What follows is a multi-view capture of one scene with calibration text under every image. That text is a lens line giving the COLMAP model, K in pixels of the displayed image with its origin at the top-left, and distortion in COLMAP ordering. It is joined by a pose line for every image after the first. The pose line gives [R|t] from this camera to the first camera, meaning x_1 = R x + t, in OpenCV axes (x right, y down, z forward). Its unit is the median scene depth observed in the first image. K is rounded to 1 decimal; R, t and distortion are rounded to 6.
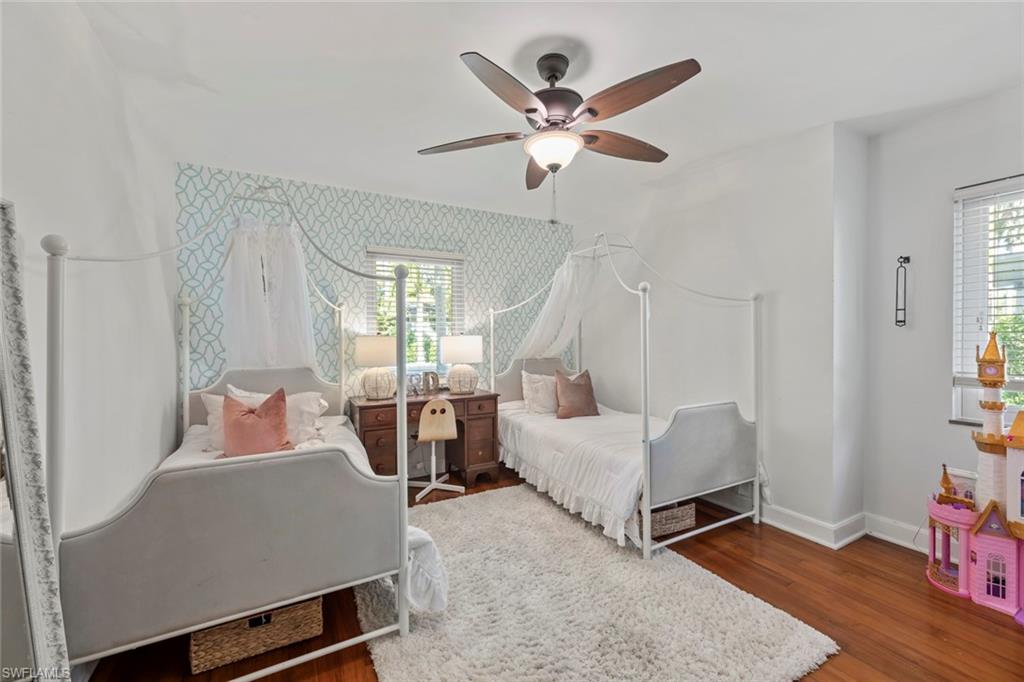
lens RADIAL K [[409.1, 0, 512.2], [0, 409.1, 341.2], [0, 0, 1]] dist [0.000994, -0.000751]
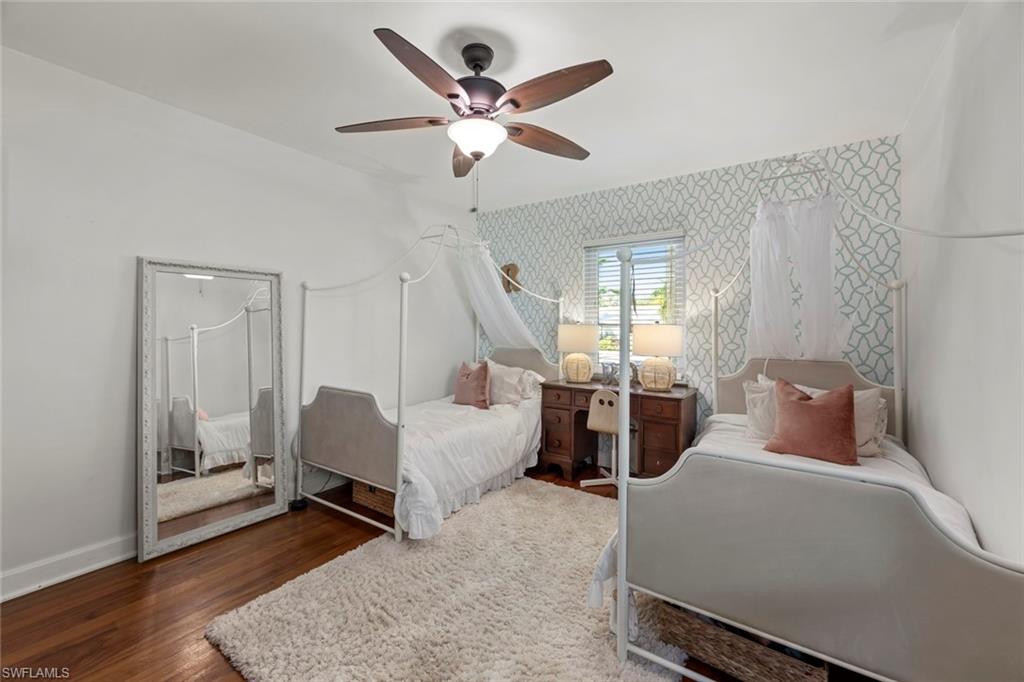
lens RADIAL K [[409.1, 0, 505.2], [0, 409.1, 319.8], [0, 0, 1]] dist [0.000994, -0.000751]
pose [[0.451931, -0.004163, -0.892043, 0.555651], [-0.017856, 0.999747, -0.013712, -0.006330], [0.891874, 0.022125, 0.451742, 0.337639]]
